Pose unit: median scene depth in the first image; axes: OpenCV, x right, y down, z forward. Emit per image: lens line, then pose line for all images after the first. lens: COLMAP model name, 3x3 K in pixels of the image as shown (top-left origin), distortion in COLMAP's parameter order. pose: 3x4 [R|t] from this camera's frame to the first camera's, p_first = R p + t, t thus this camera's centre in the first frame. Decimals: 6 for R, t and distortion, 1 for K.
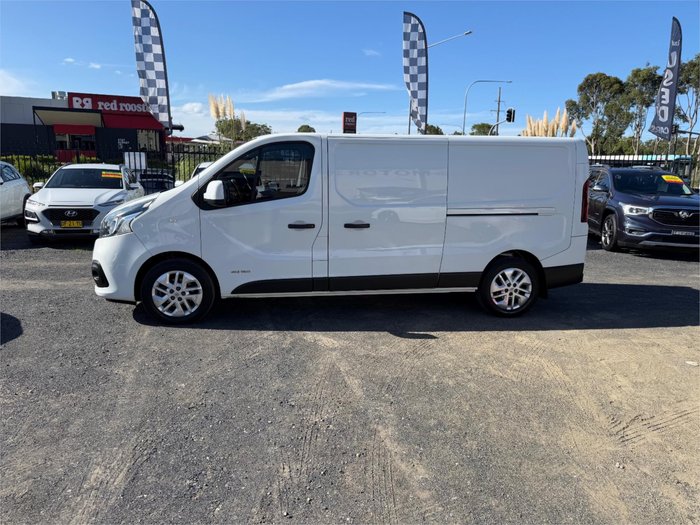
lens RADIAL K [[497.8, 0, 347.6], [0, 497.8, 265.5], [0, 0, 1]] dist [0.026312, -0.033219]
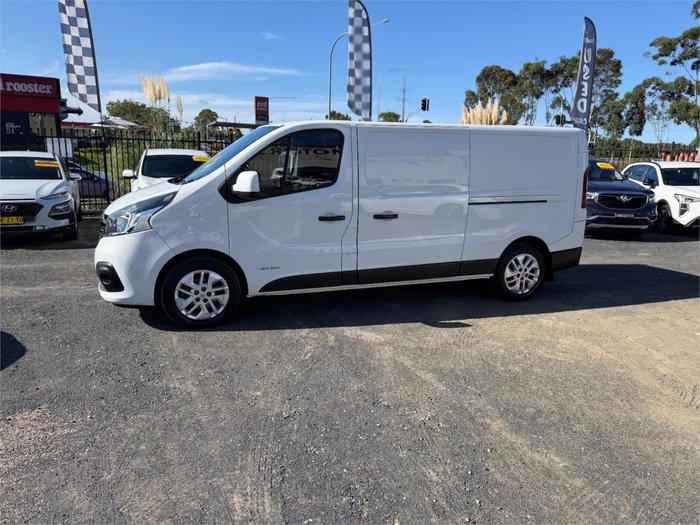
lens RADIAL K [[497.8, 0, 349.4], [0, 497.8, 265.1], [0, 0, 1]] dist [0.026312, -0.033219]
pose [[0.982457, -0.039628, 0.182232, -0.235066], [0.035168, 0.998999, 0.027641, -0.013722], [-0.183145, -0.020747, 0.982867, 0.047842]]
